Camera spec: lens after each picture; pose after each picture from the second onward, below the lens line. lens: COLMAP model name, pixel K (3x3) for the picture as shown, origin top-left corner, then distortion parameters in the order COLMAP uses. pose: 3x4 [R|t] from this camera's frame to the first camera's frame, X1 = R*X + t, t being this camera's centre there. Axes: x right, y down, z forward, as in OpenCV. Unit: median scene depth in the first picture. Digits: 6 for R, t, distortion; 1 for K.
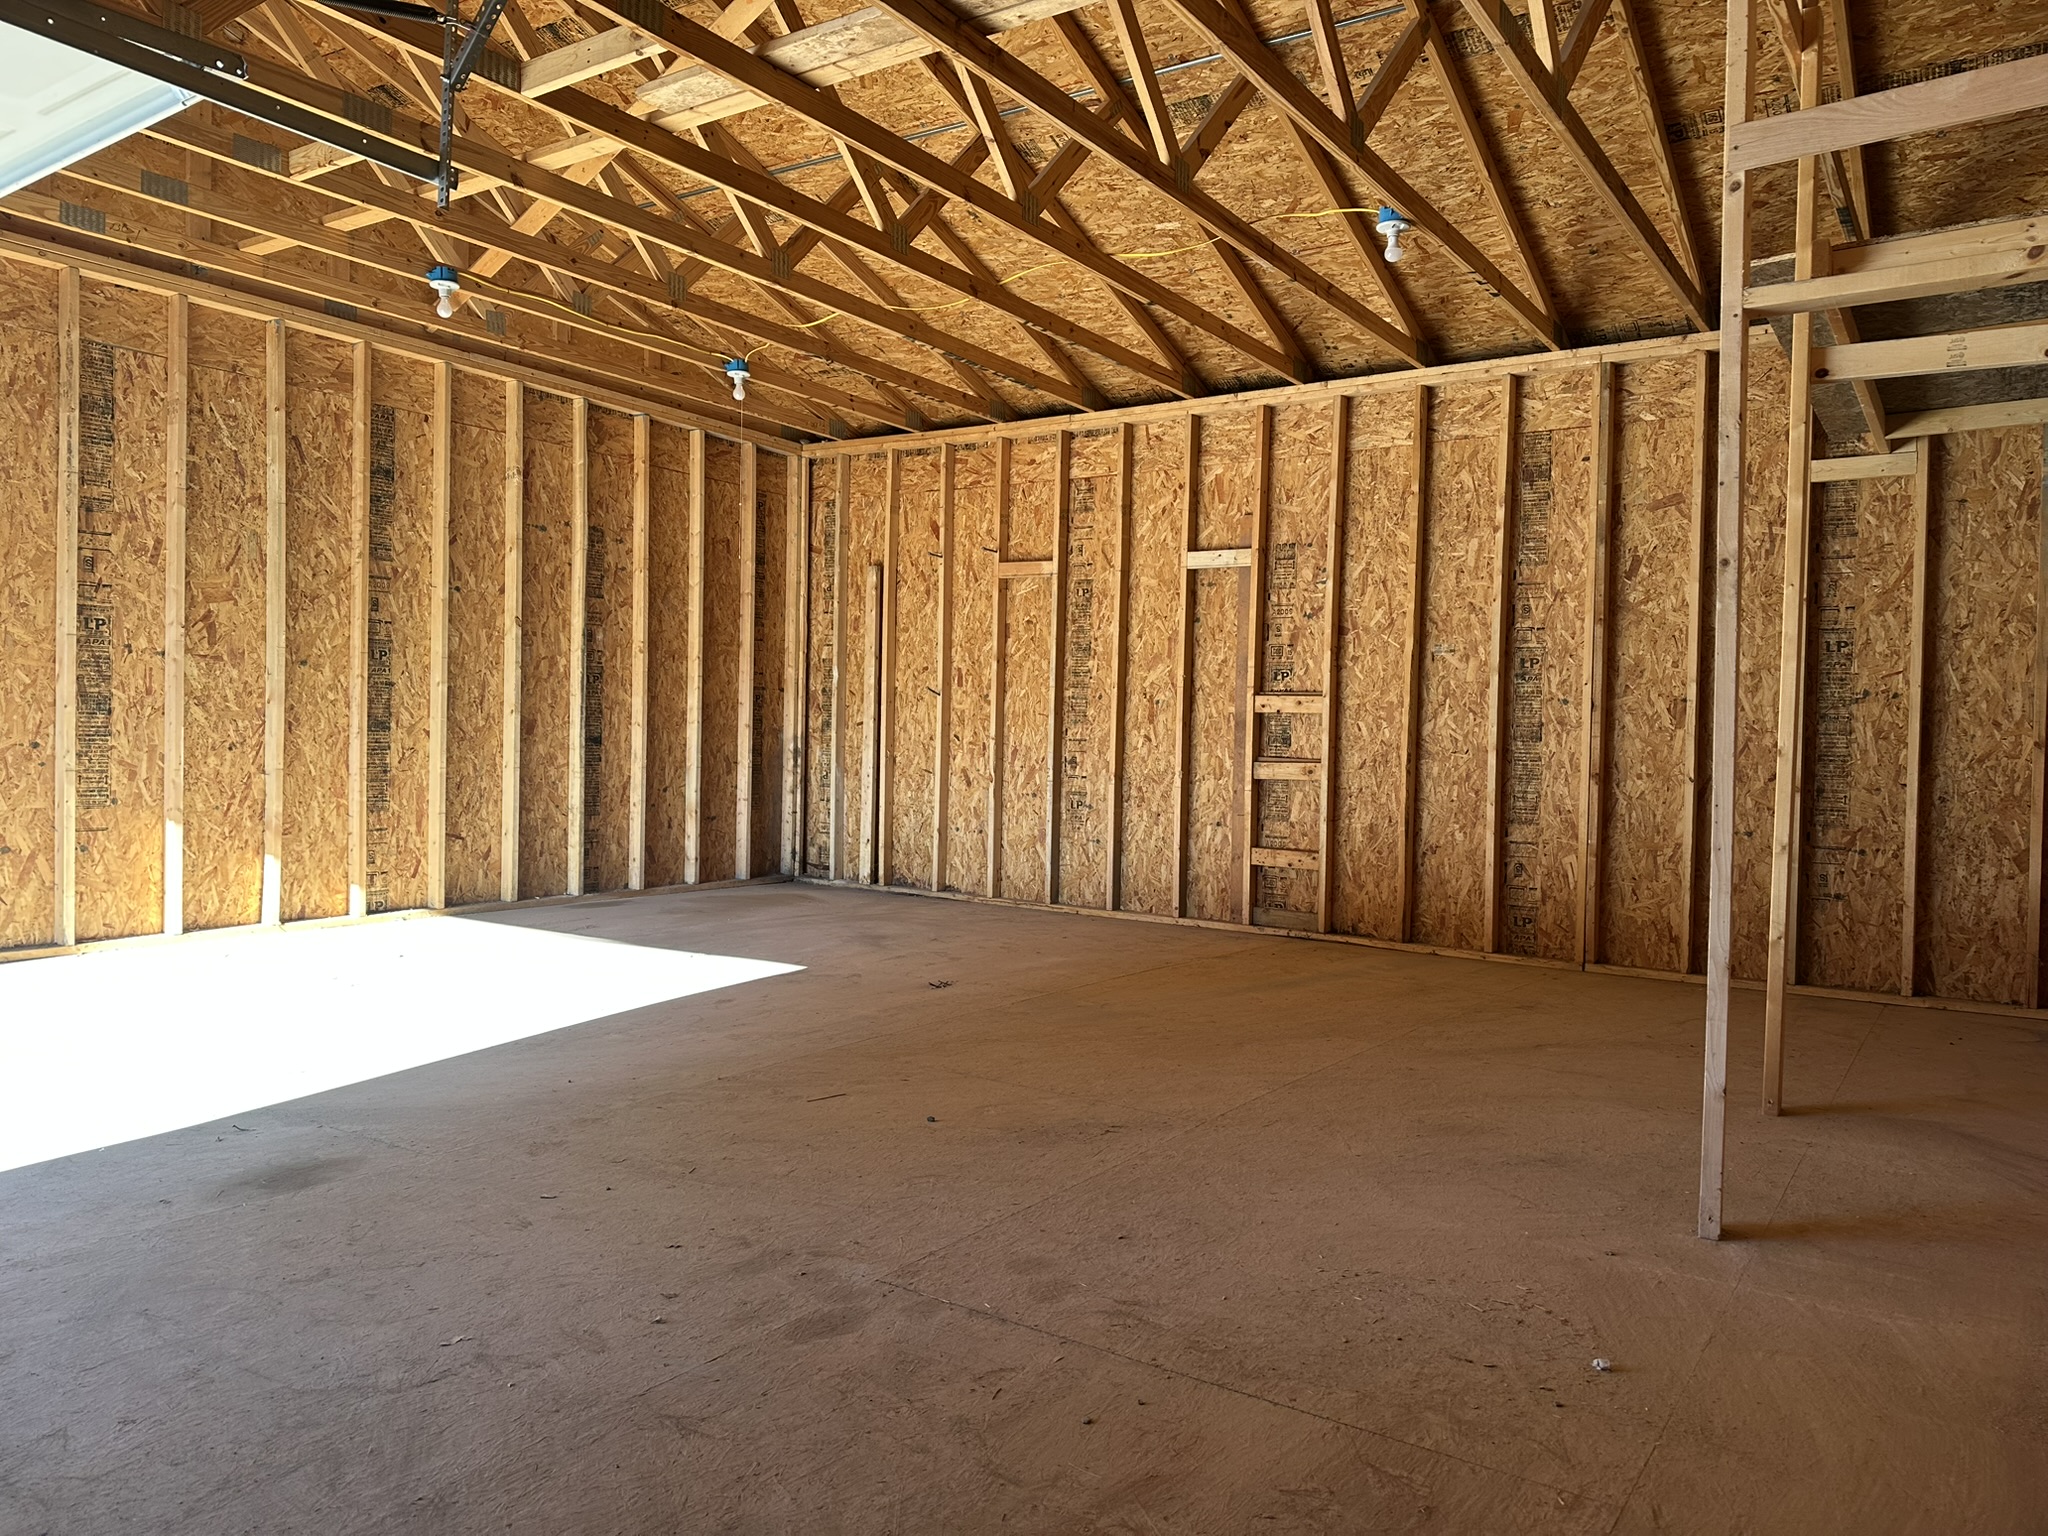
lens RADIAL K [[1429.6, 0, 1021.4], [0, 1429.6, 765.6], [0, 0, 1]] dist [0.074722, -0.077094]
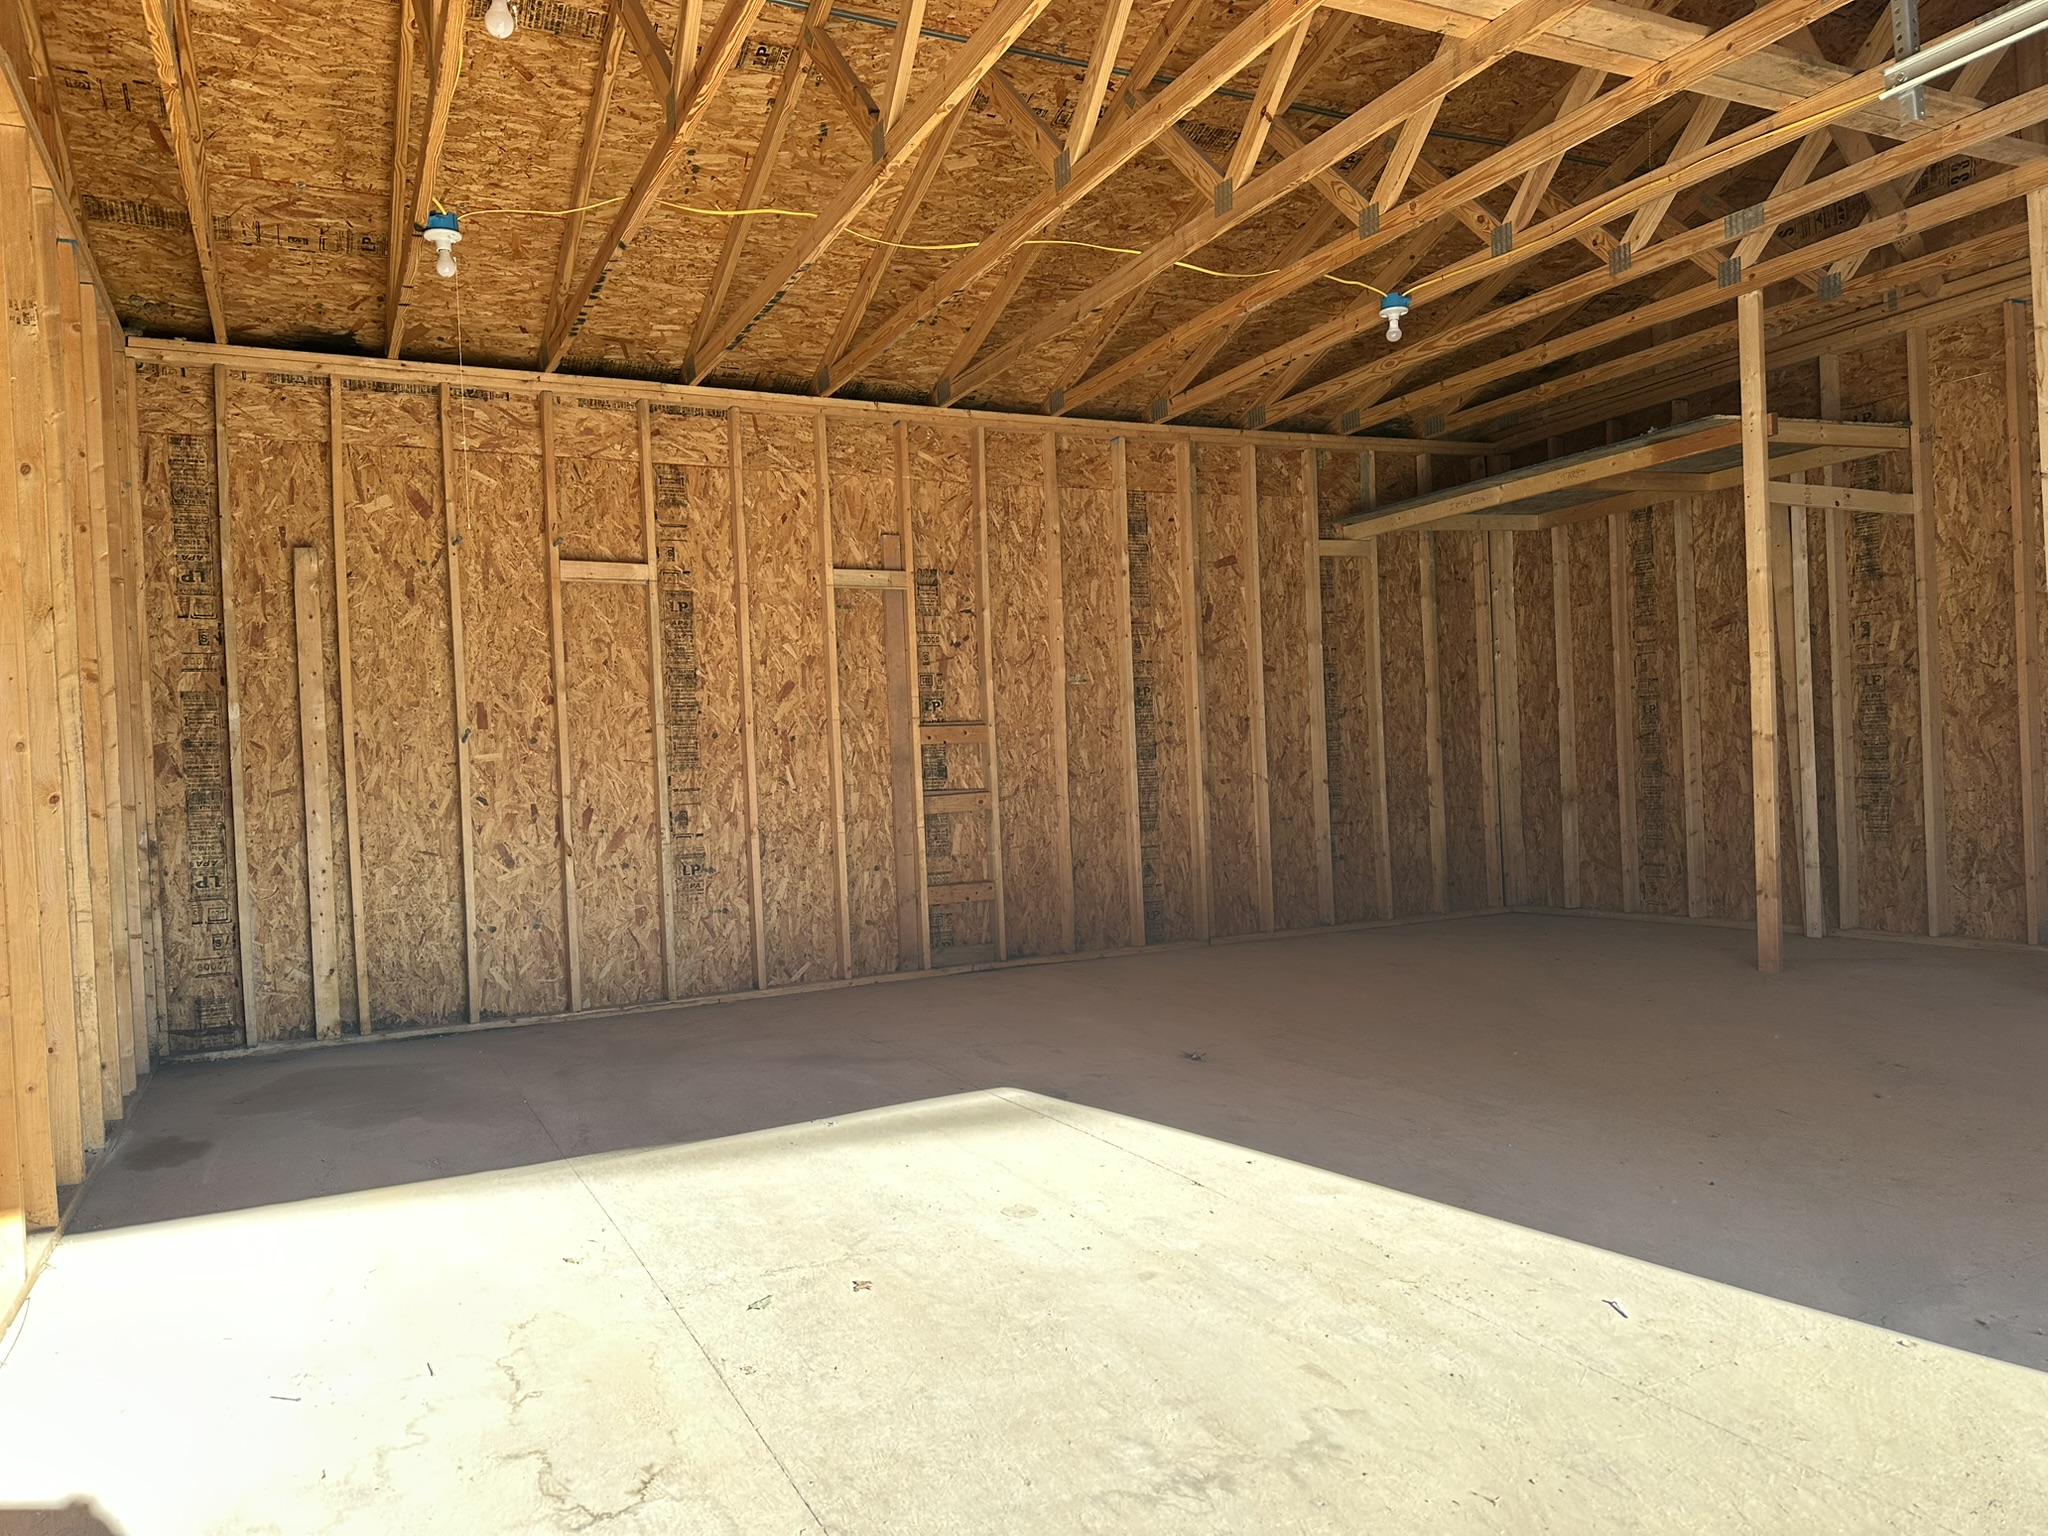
lens RADIAL K [[1429.6, 0, 1008.8], [0, 1429.6, 778.5], [0, 0, 1]] dist [0.074722, -0.077094]
pose [[0.477103, -0.052563, 0.877274, -0.642482], [0.075988, 0.996939, 0.018406, -0.027991], [-0.875556, 0.057881, 0.479637, 0.502265]]
